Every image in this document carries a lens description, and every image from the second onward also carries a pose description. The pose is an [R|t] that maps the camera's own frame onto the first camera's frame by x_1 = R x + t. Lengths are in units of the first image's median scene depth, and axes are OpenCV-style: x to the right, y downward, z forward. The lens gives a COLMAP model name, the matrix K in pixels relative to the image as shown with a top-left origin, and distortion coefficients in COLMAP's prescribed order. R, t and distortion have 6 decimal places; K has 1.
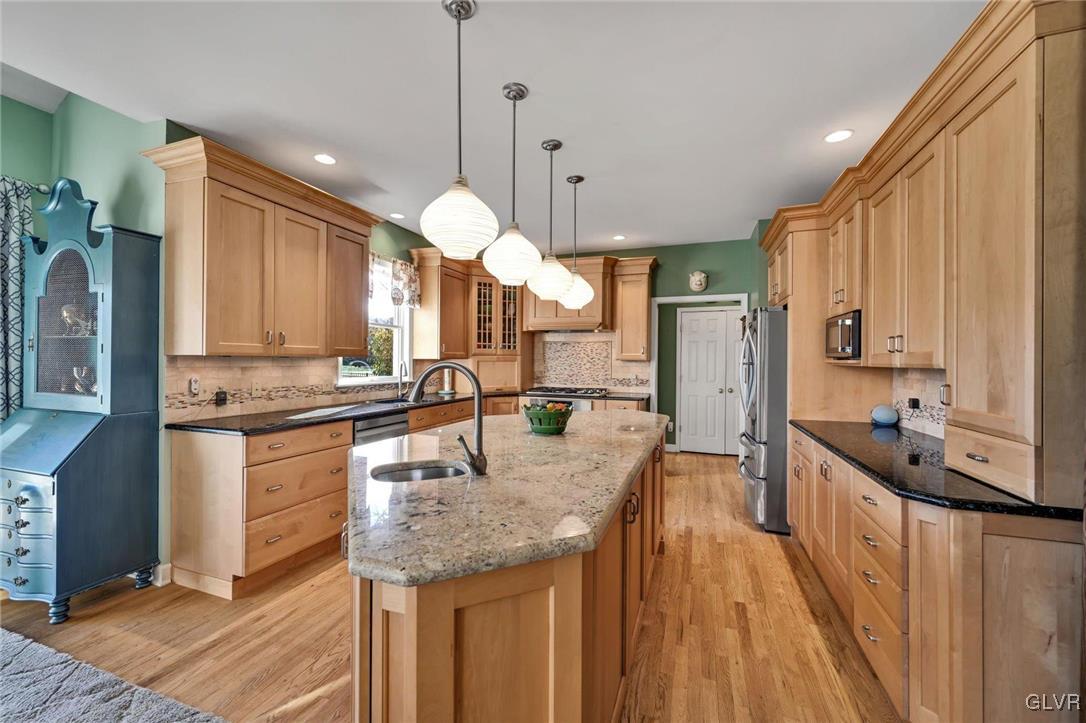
lens RADIAL K [[434.4, 0, 543.1], [0, 434.4, 357.4], [0, 0, 1]] dist [-0.000428, -0.000728]
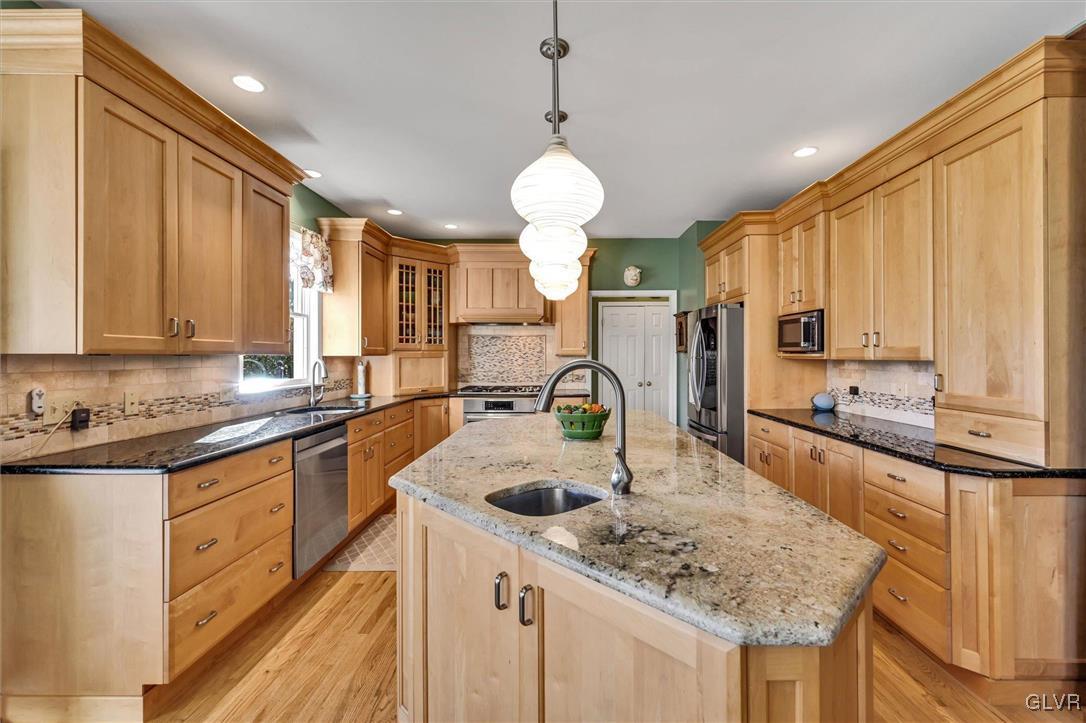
lens RADIAL K [[458.4, 0, 546.0], [0, 458.4, 352.2], [0, 0, 1]] dist [0.000255, 0.000033]
pose [[0.940545, -0.006333, 0.339609, -0.313613], [0.006004, 0.999980, 0.002017, -0.003893], [-0.339615, 0.000142, 0.940564, 0.111639]]
